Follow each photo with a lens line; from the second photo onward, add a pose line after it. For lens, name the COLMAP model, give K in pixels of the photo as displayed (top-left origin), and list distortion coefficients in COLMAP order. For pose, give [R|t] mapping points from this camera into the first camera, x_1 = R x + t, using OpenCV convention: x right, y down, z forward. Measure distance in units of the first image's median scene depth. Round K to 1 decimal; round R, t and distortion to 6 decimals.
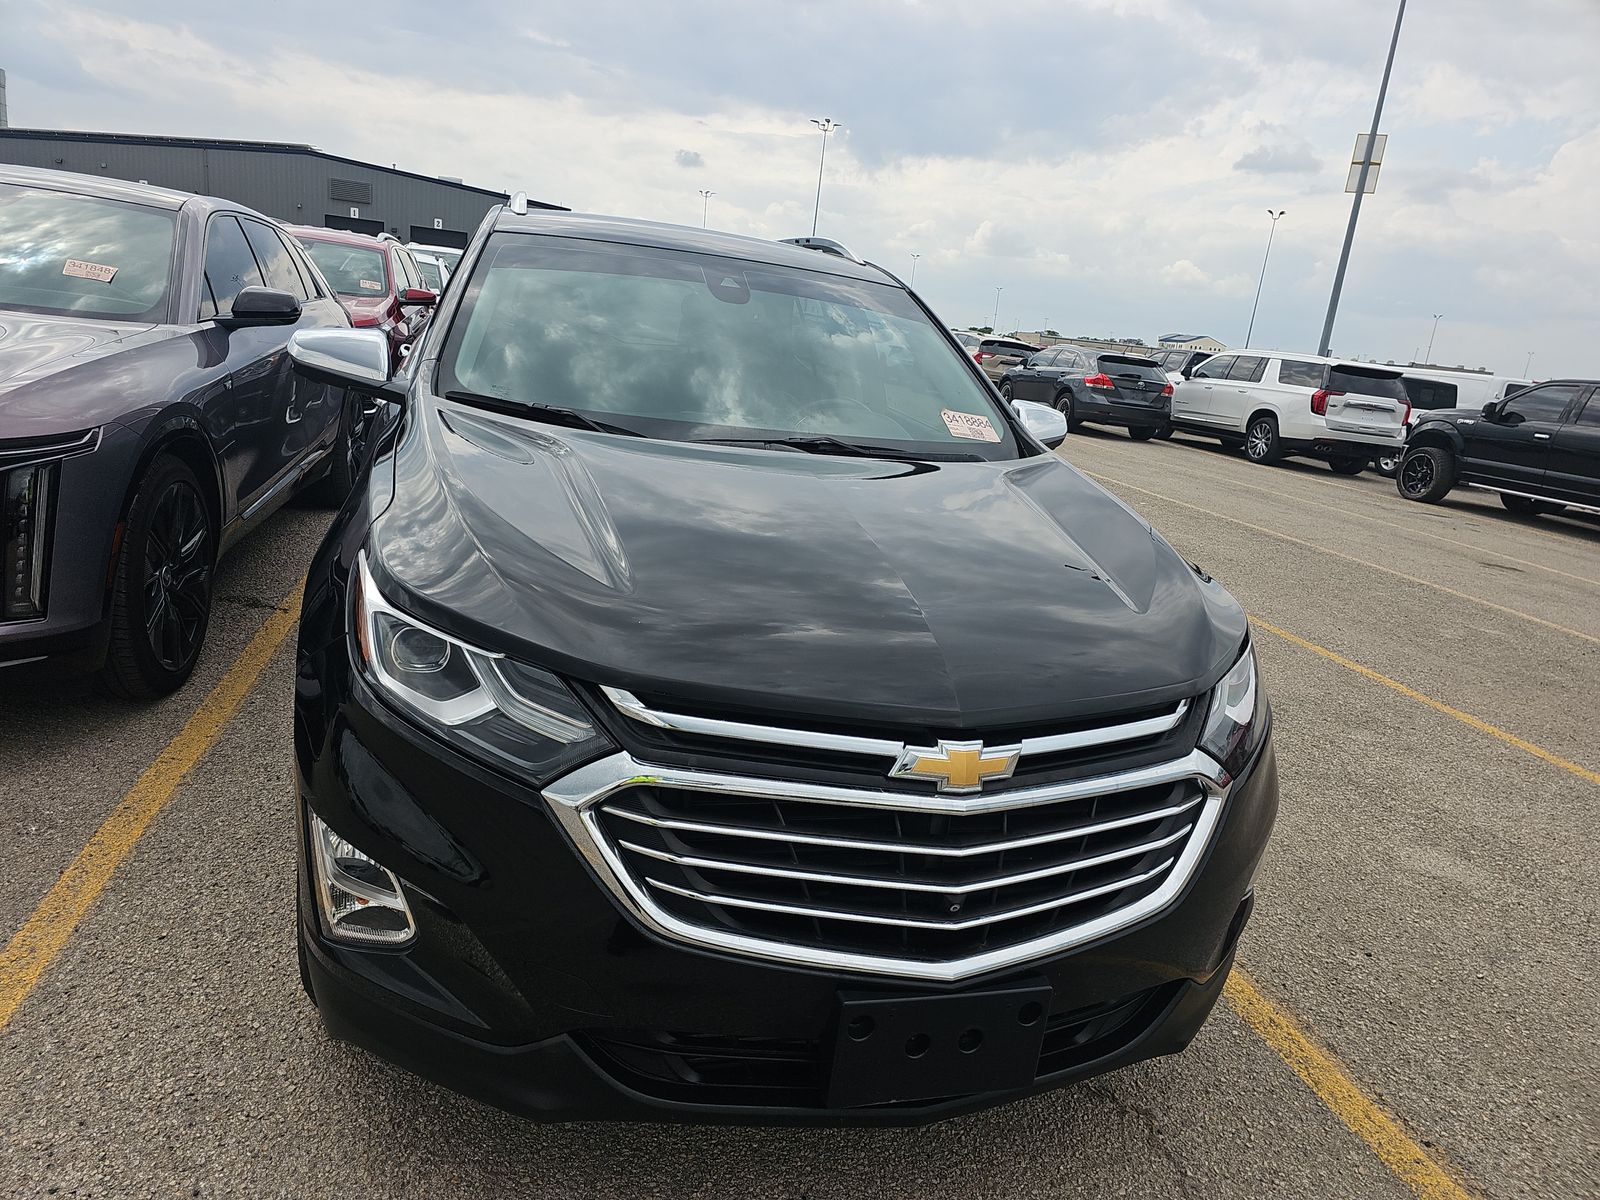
lens RADIAL K [[984.6, 0, 795.9], [0, 984.6, 627.2], [0, 0, 1]] dist [0.049362, -0.046910]
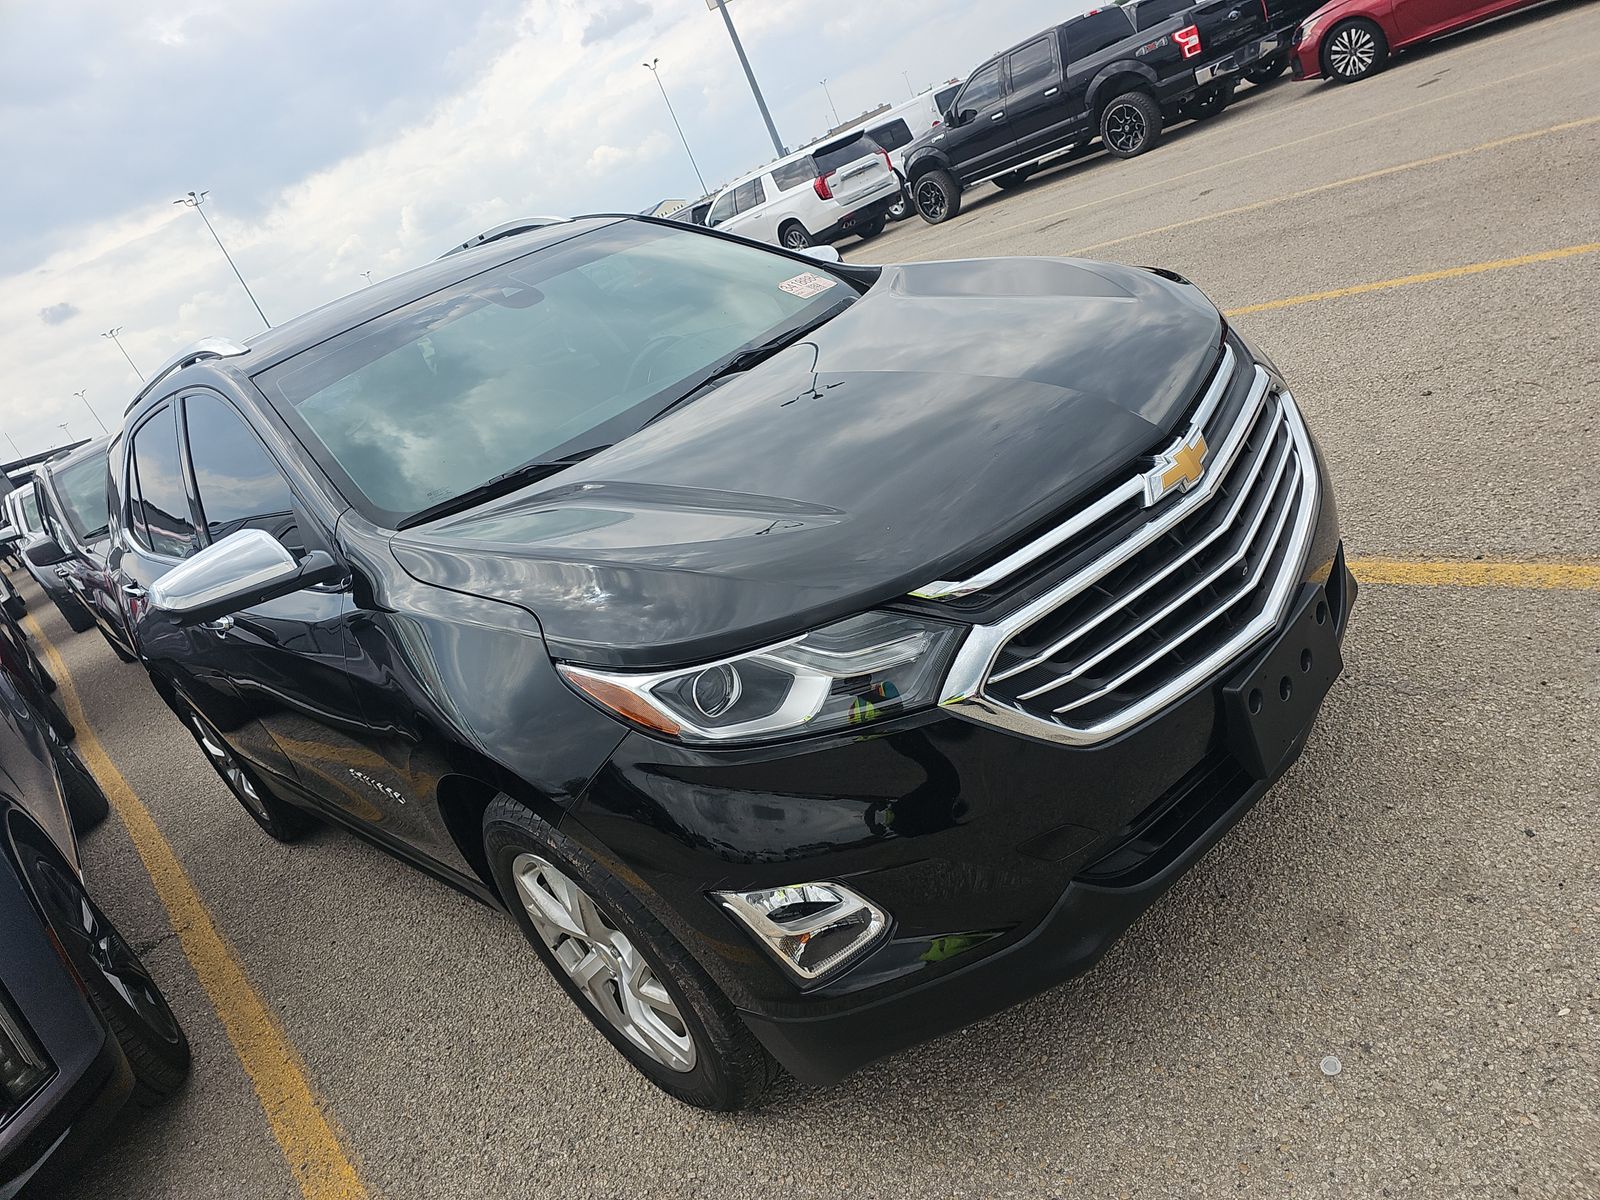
lens RADIAL K [[991.3, 0, 800.0], [0, 991.3, 600.0], [0, 0, 1]] dist [0.051772, -0.049495]
pose [[0.762515, -0.589645, 0.266249, -0.359356], [0.581578, 0.805004, 0.117201, -0.077679], [-0.283439, 0.065477, 0.956752, 0.034151]]
